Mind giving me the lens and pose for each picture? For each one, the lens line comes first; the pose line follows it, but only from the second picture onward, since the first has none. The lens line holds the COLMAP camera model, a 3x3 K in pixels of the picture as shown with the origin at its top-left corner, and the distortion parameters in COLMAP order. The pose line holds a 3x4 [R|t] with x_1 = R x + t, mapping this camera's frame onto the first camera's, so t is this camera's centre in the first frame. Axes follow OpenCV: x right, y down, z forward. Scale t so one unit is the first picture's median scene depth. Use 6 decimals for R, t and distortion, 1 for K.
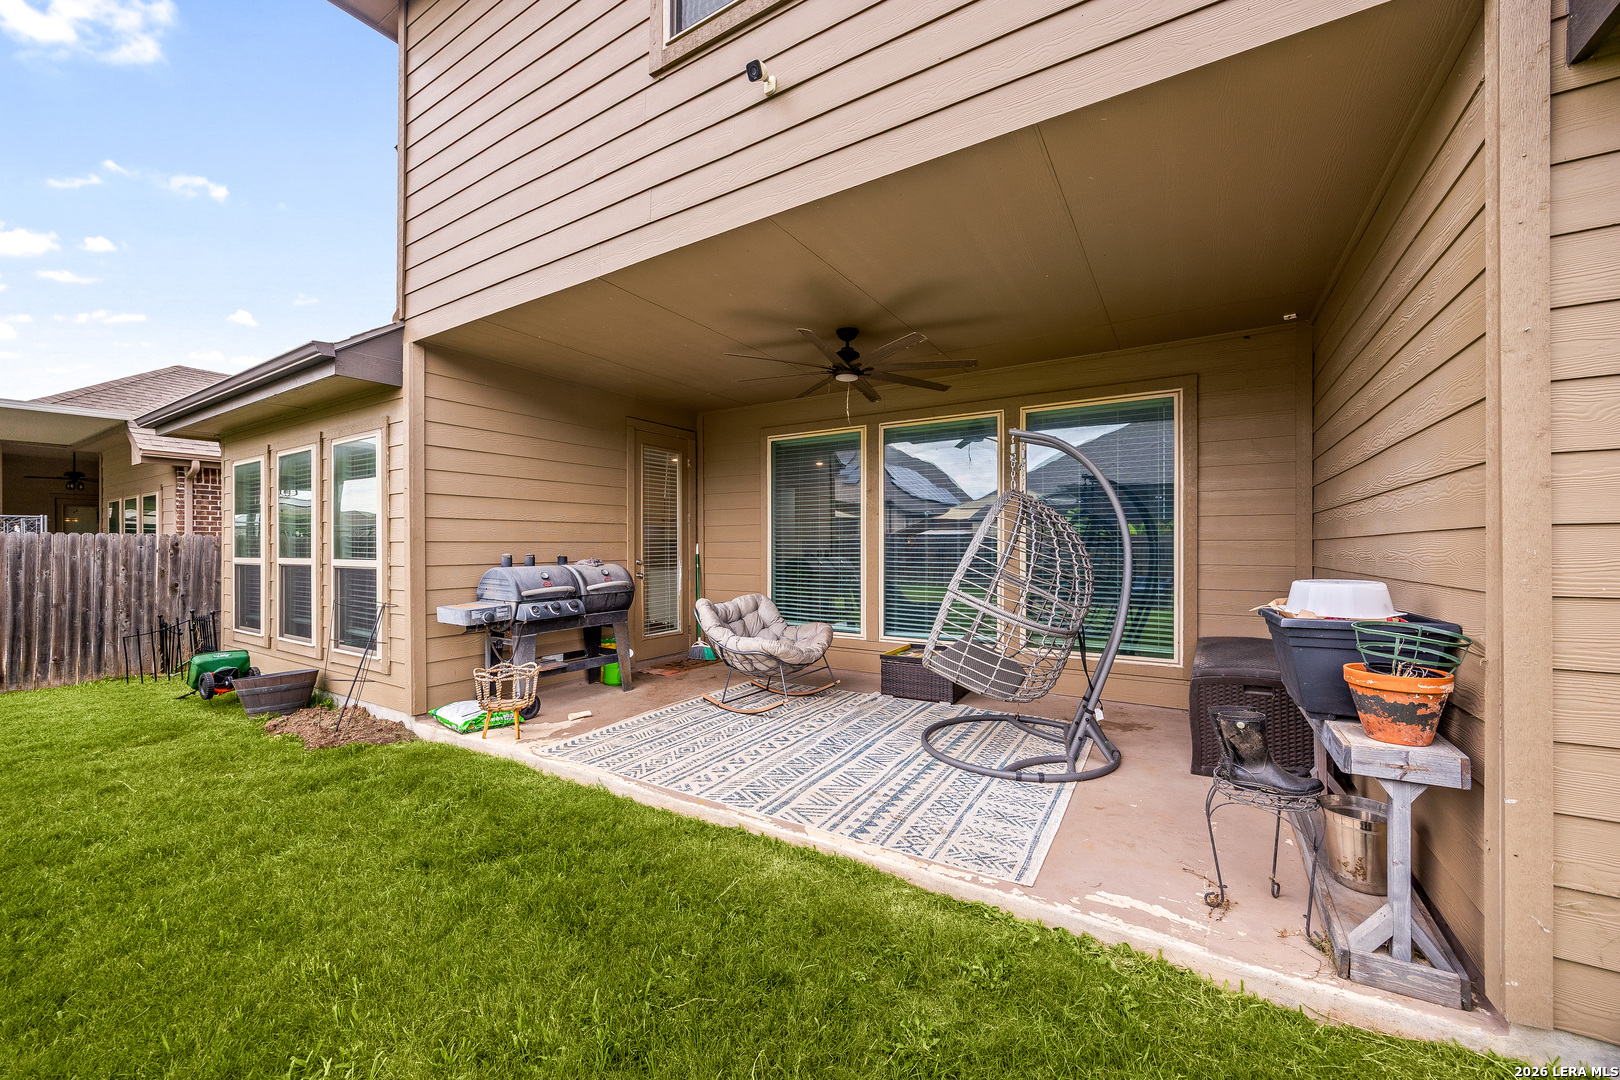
lens RADIAL K [[622.6, 0, 803.1], [0, 622.6, 547.5], [0, 0, 1]] dist [-0.000945, 0.000130]
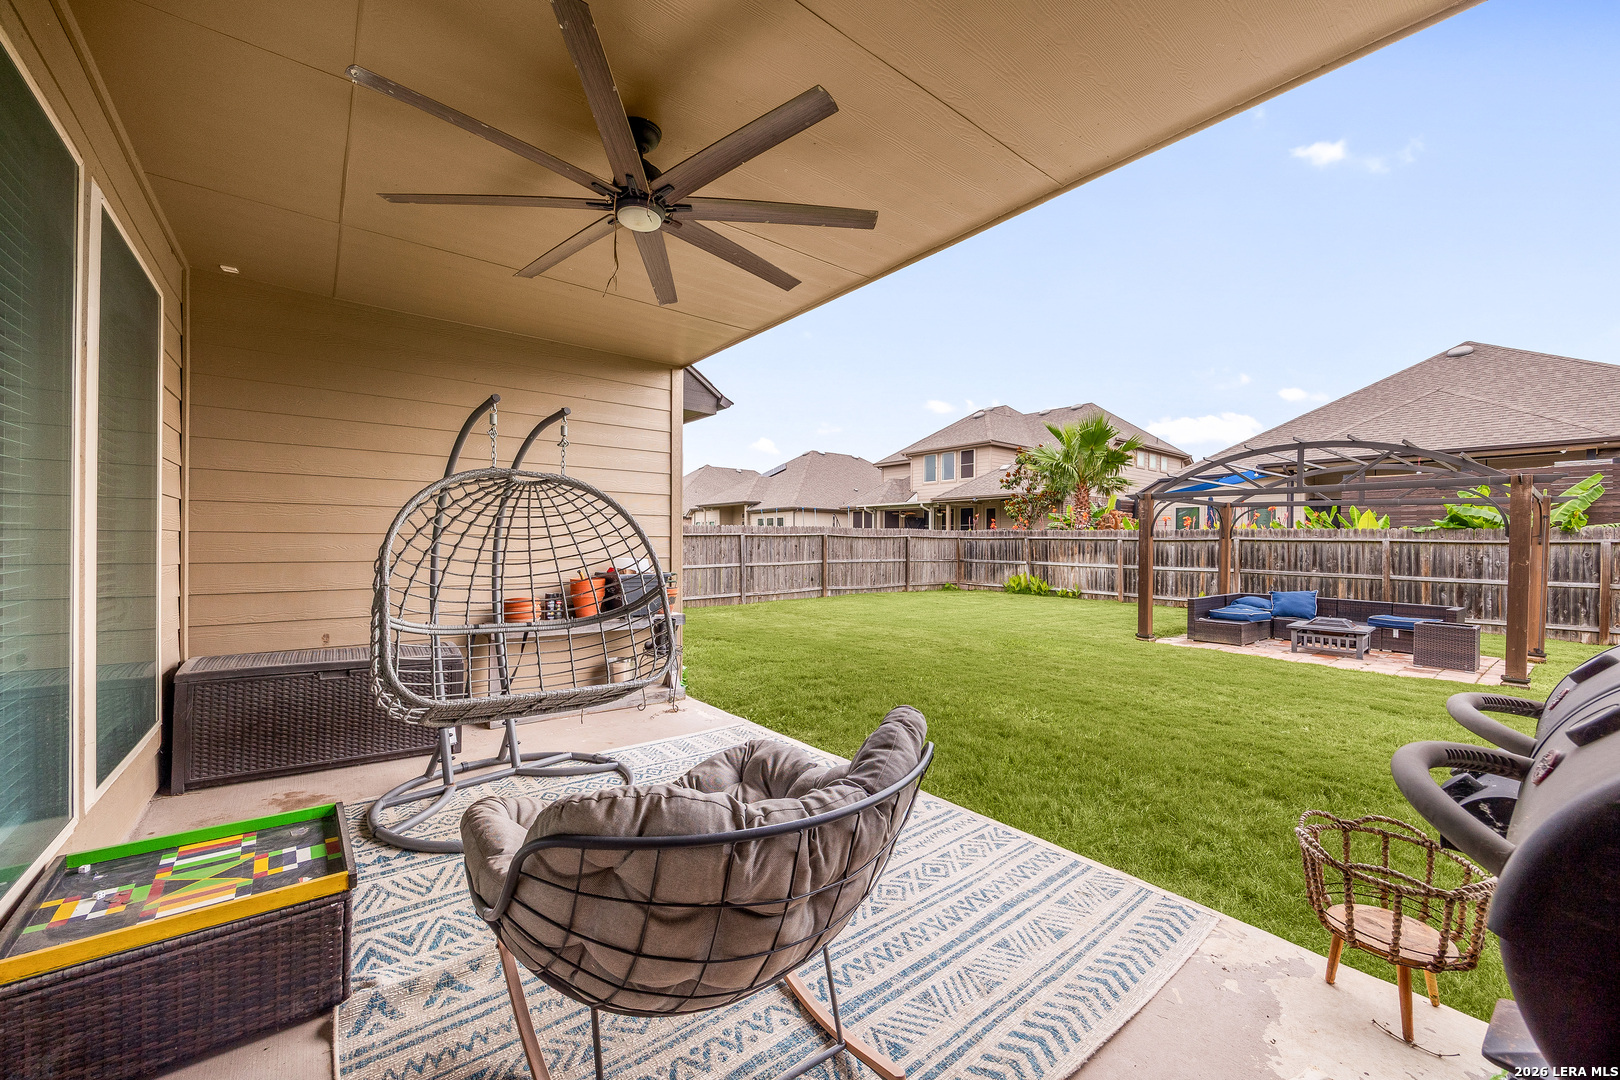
lens RADIAL K [[622.6, 0, 819.4], [0, 622.6, 545.9], [0, 0, 1]] dist [-0.000945, 0.000130]
pose [[-0.949309, -0.005303, 0.314300, -0.219545], [-0.006122, 0.999980, -0.001620, 0.003073], [-0.314285, -0.003462, -0.949322, 1.322515]]
